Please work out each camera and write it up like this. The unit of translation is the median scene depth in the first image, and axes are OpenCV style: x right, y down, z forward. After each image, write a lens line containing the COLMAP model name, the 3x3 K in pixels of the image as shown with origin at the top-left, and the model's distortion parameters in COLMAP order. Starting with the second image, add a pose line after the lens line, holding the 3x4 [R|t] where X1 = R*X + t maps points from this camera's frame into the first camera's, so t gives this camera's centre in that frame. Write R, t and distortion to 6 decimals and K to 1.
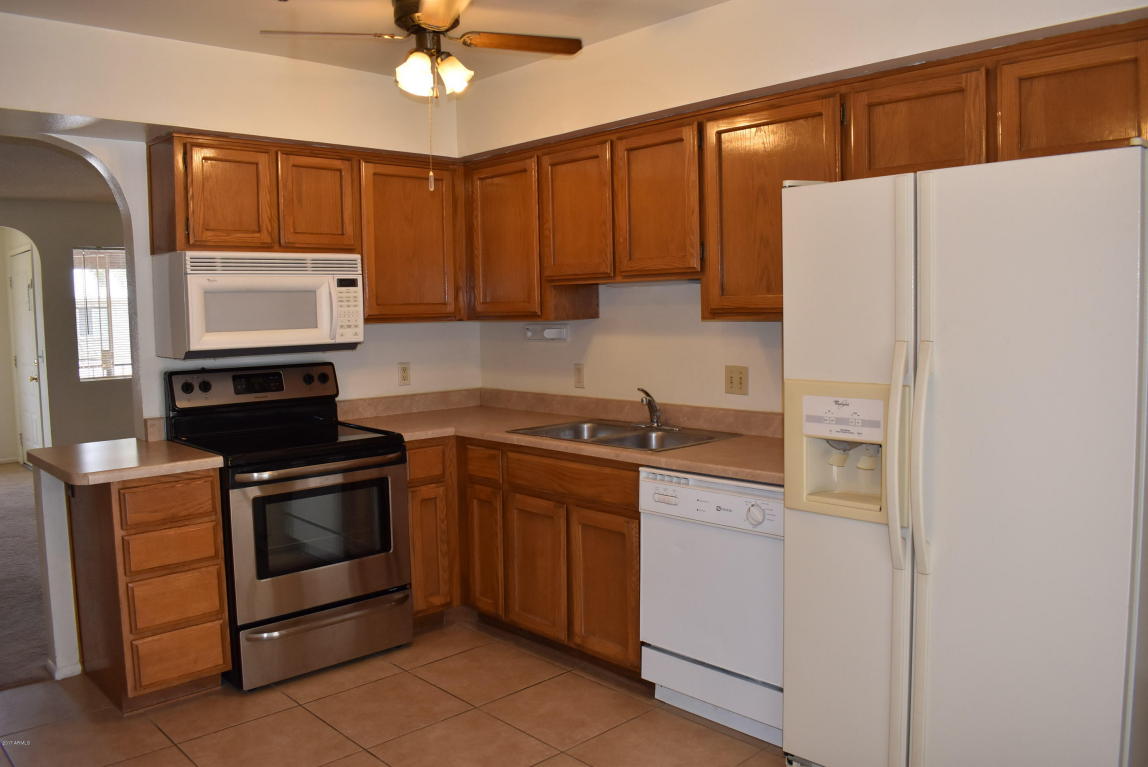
lens RADIAL K [[910.4, 0, 574.0], [0, 910.4, 383.5], [0, 0, 1]] dist [-0.077926, -0.001343]
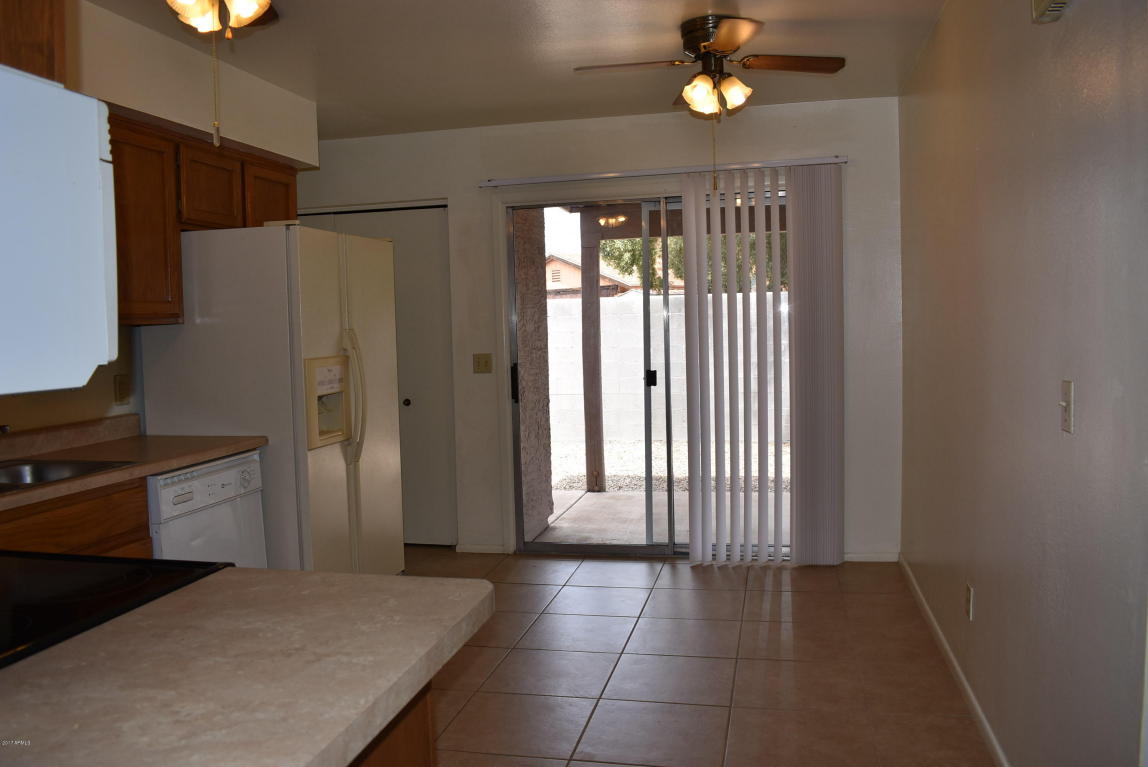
lens RADIAL K [[910.4, 0, 574.0], [0, 910.4, 383.5], [0, 0, 1]] dist [-0.077926, -0.001343]
pose [[-0.558390, -0.020056, 0.829336, -0.913839], [0.109618, 0.989158, 0.097727, -0.045754], [-0.822305, 0.145480, -0.550137, 1.115666]]
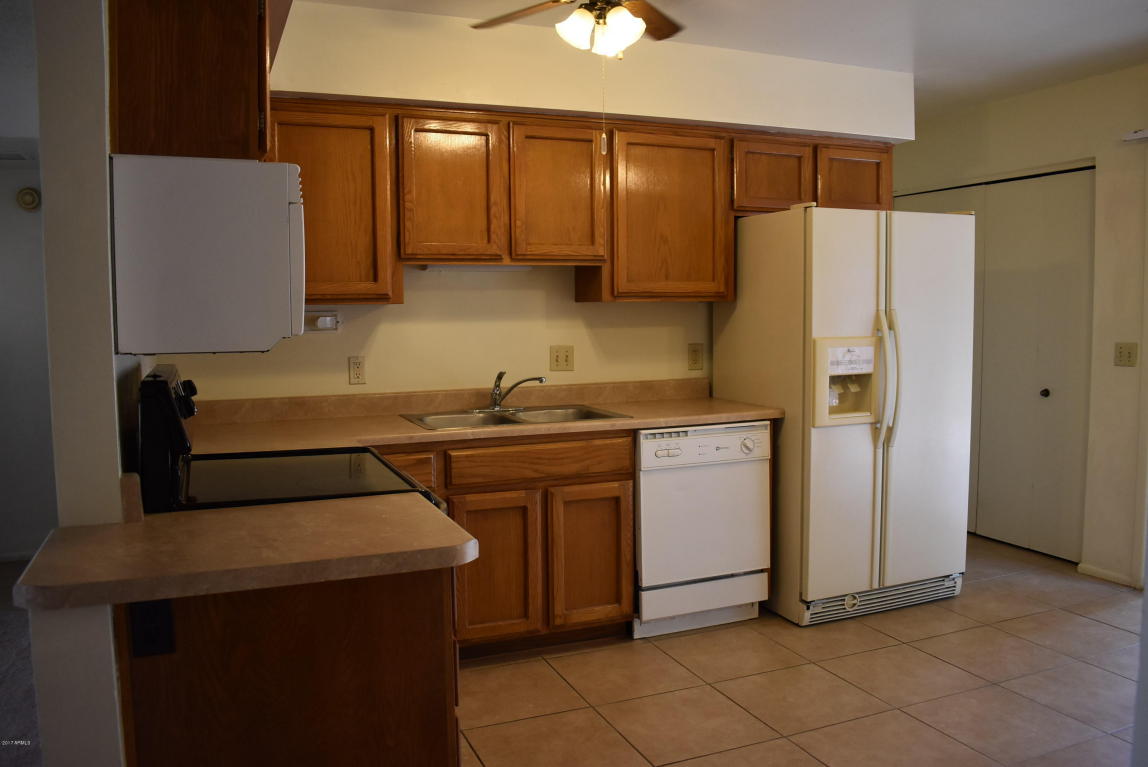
lens RADIAL K [[910.4, 0, 574.0], [0, 910.4, 383.5], [0, 0, 1]] dist [-0.077926, -0.001343]
pose [[0.341655, -0.061538, 0.937809, -0.982688], [0.083519, 0.995894, 0.034922, -0.011999], [-0.936107, 0.066394, 0.345392, 0.670125]]
